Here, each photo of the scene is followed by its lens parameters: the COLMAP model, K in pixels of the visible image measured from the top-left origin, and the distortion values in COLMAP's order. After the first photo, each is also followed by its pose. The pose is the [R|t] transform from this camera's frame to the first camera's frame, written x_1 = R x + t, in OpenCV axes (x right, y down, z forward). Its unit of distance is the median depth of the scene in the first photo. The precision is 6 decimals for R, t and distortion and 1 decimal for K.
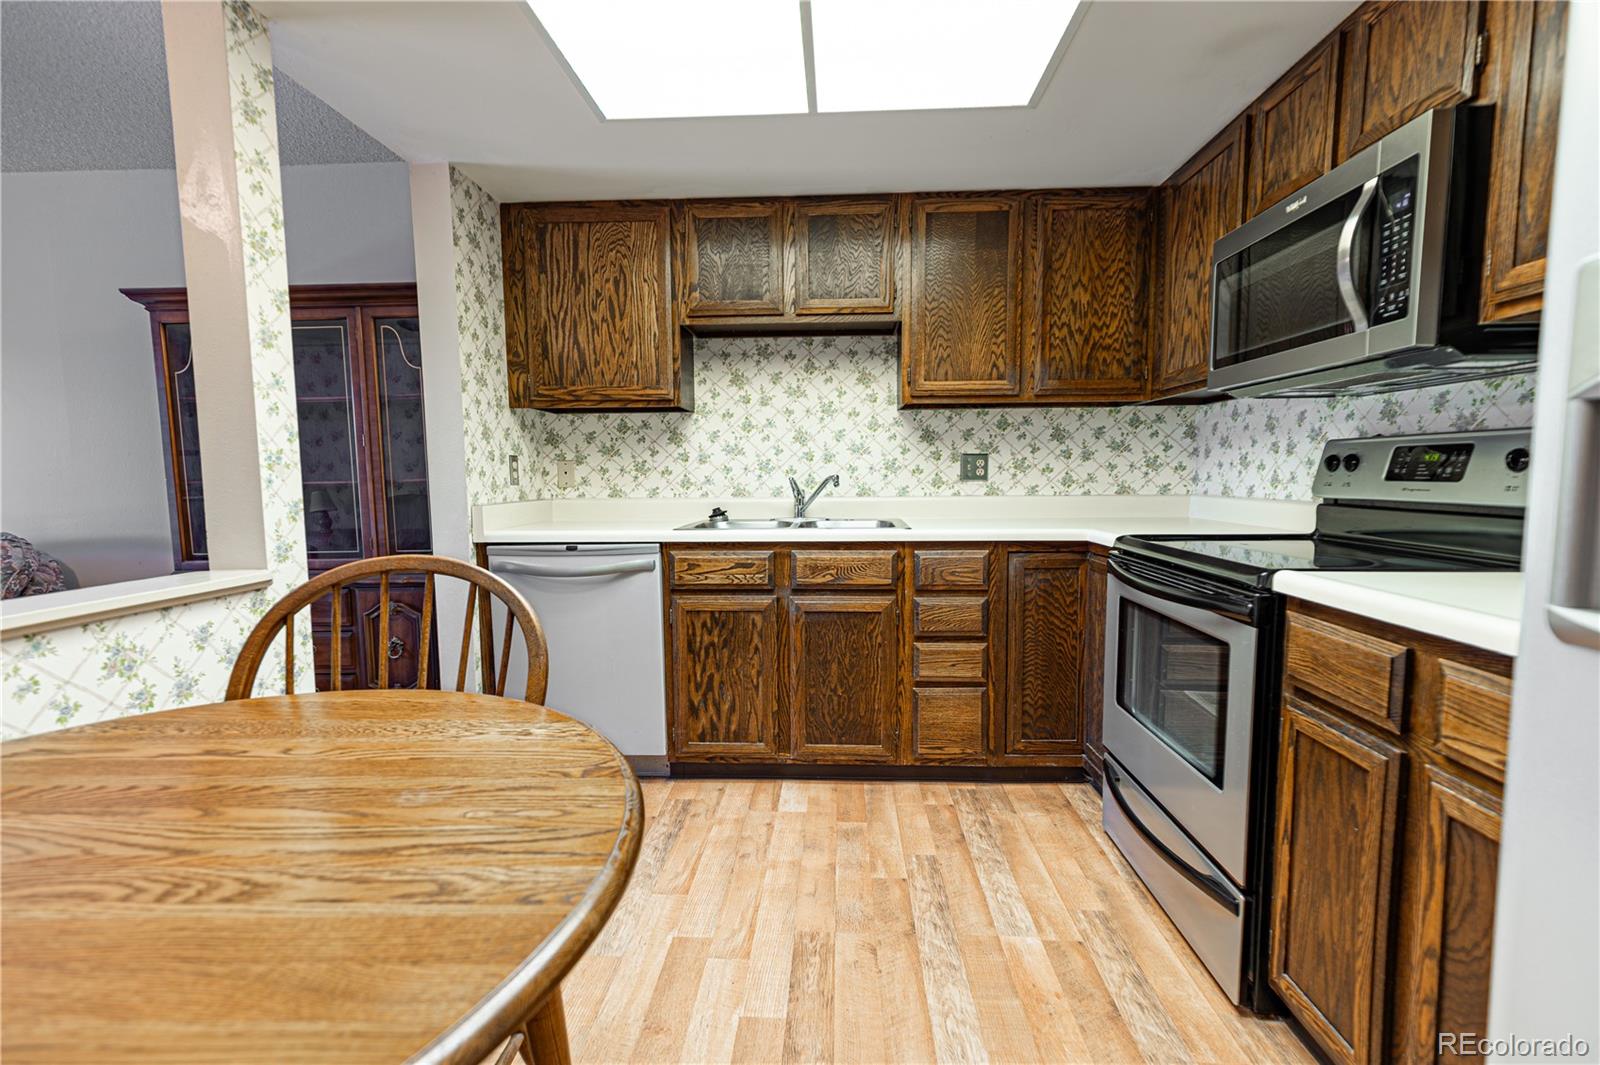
lens RADIAL K [[723.9, 0, 802.1], [0, 723.9, 535.1], [0, 0, 1]] dist [0.017847, -0.006047]
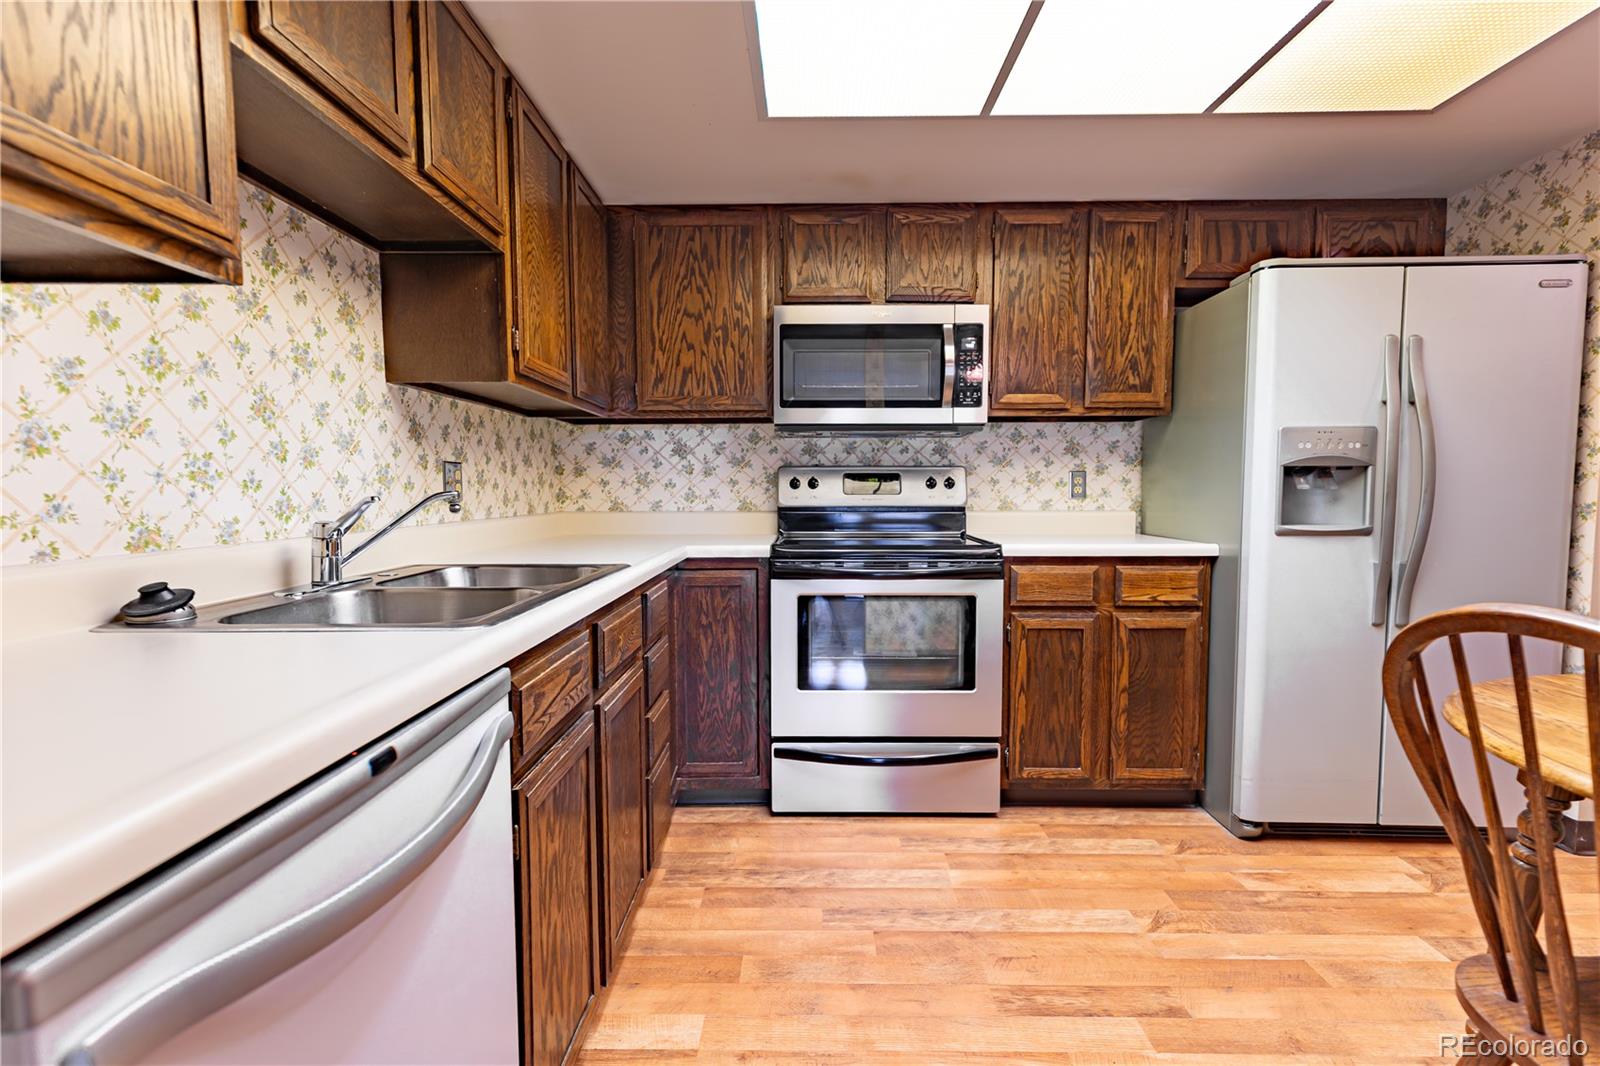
lens RADIAL K [[734.4, 0, 800.0], [0, 734.4, 533.0], [0, 0, 1]] dist [0.011750, -0.001281]
pose [[-0.042077, -0.055277, 0.997584, -0.585107], [0.088676, 0.994321, 0.058837, -0.067752], [-0.995171, 0.090938, -0.036937, 0.846041]]
